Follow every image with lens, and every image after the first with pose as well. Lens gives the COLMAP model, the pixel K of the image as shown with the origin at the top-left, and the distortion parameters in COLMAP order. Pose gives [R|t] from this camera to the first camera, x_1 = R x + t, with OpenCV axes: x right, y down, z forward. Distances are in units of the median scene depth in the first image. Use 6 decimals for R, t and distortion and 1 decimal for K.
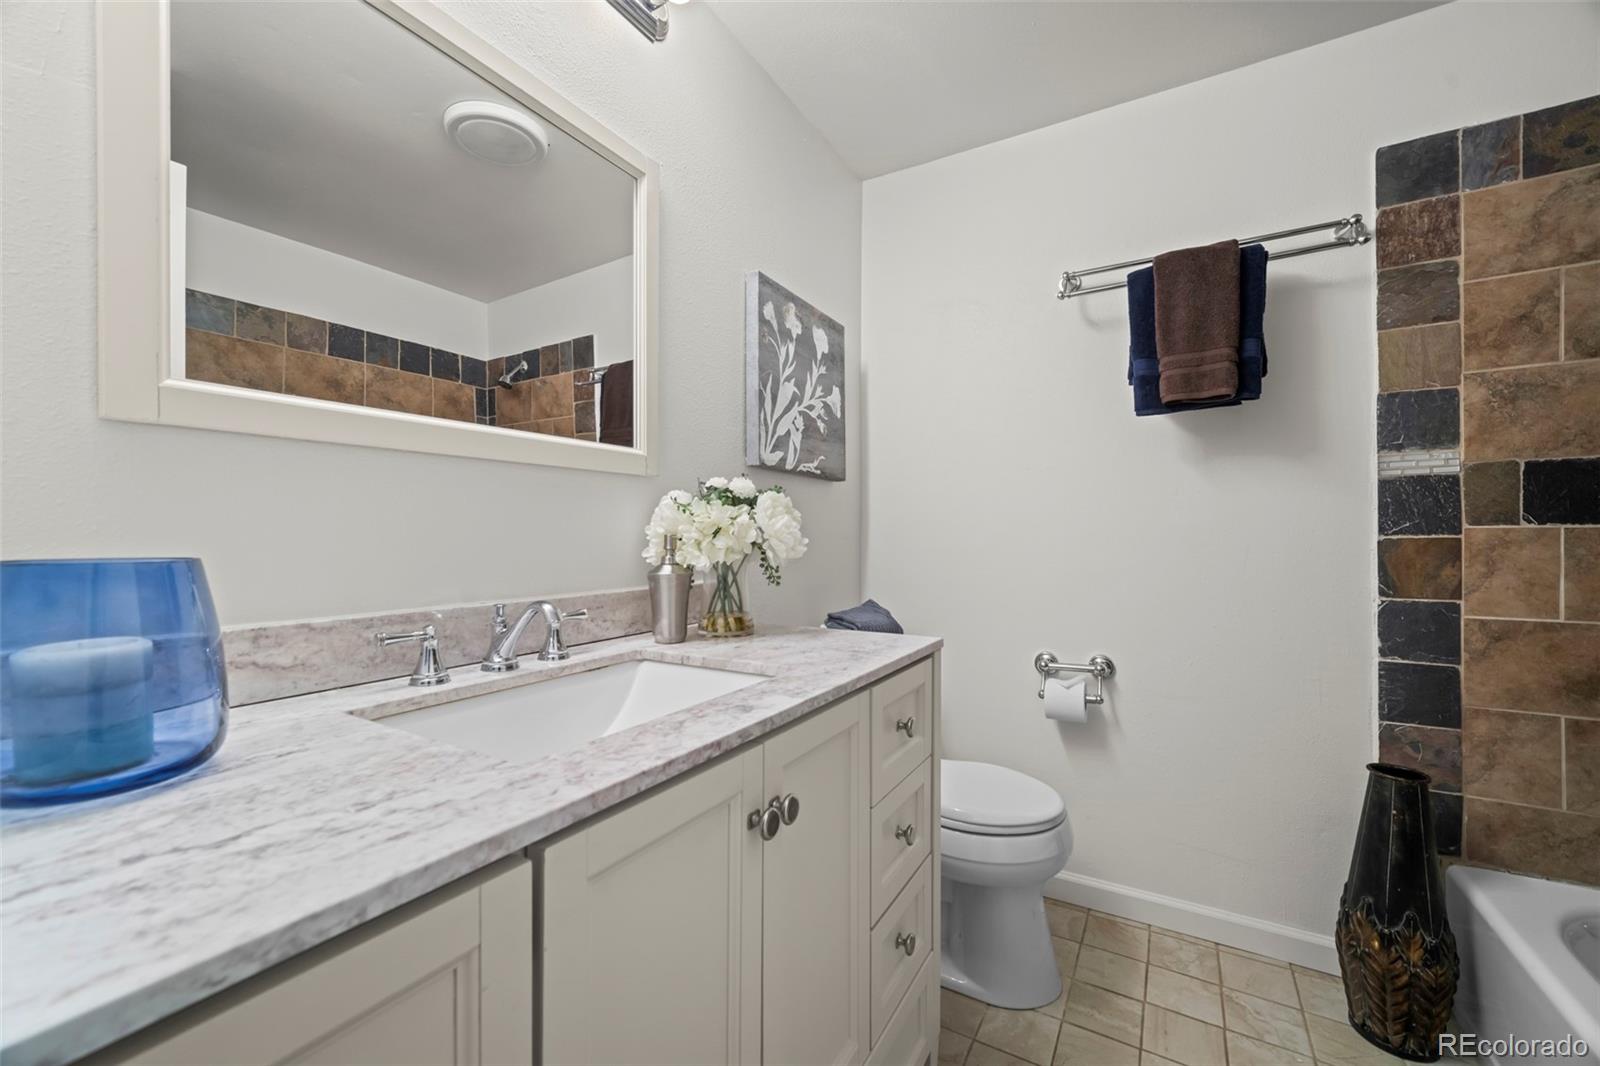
lens RADIAL K [[635.7, 0, 798.1], [0, 635.7, 531.6], [0, 0, 1]] dist [-0.024806, 0.010010]
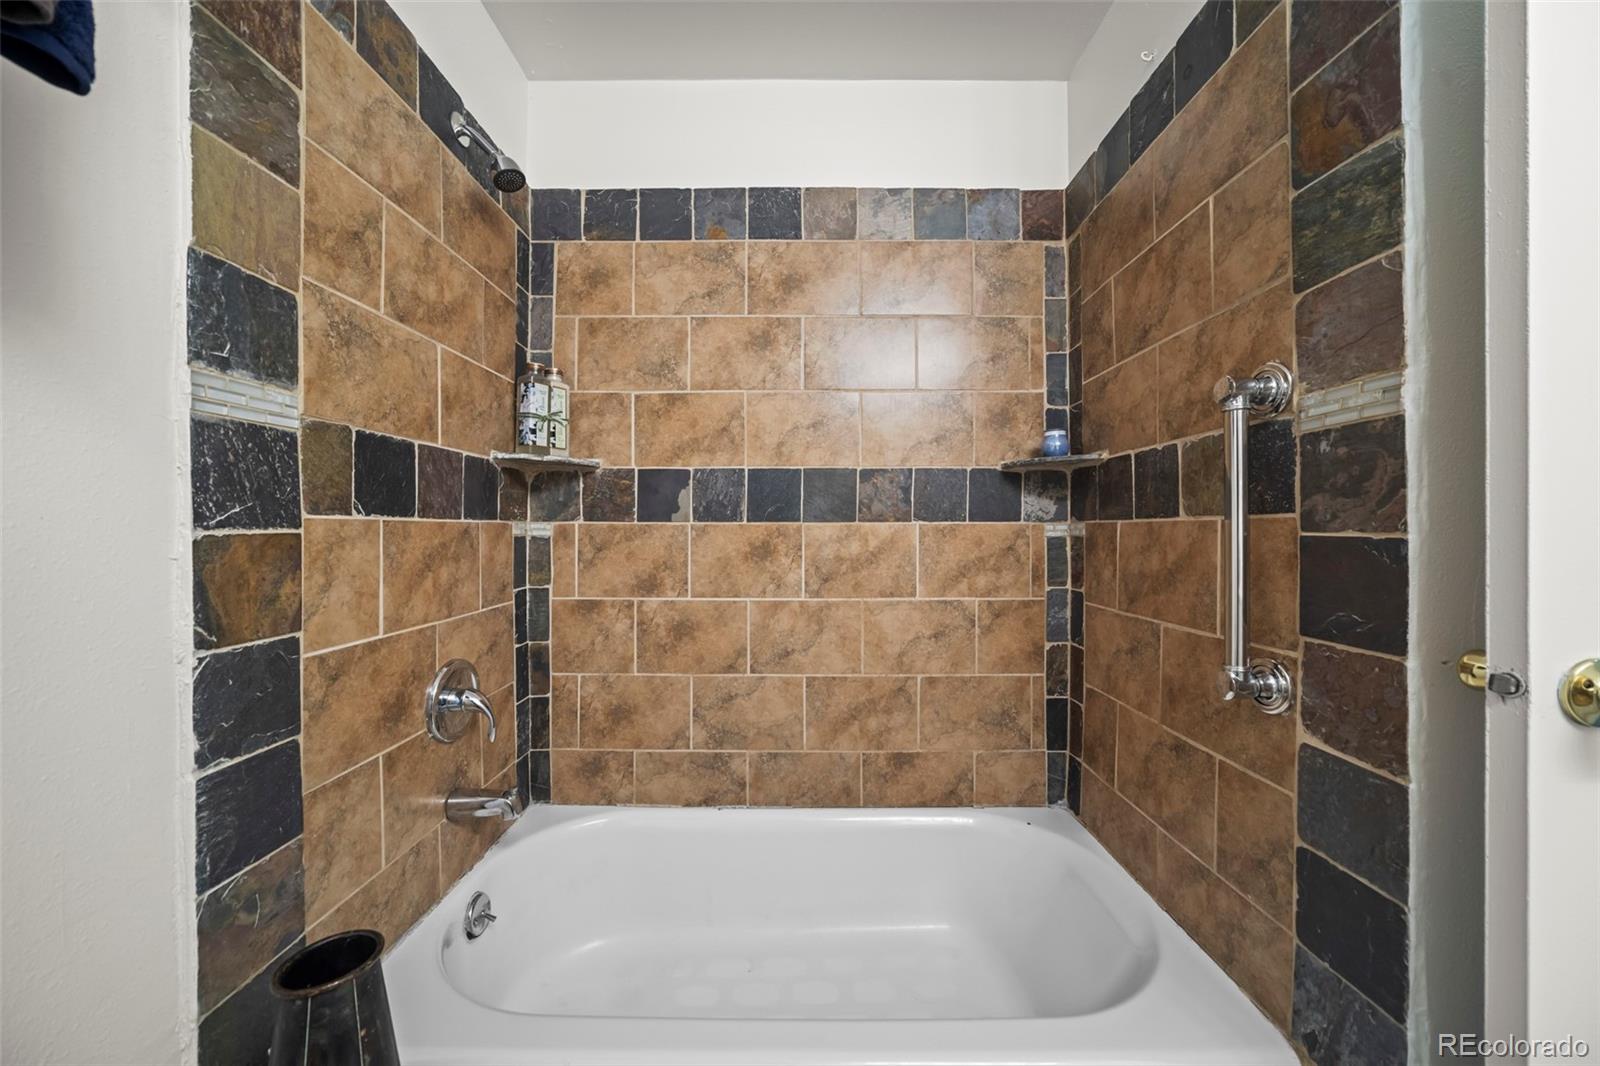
lens RADIAL K [[635.7, 0, 798.1], [0, 635.7, 531.6], [0, 0, 1]] dist [-0.024806, 0.010010]
pose [[-0.716140, -0.003730, 0.697947, 0.249081], [-0.007905, 0.999965, -0.002767, 0.005962], [-0.697912, -0.007499, -0.716144, 1.101602]]
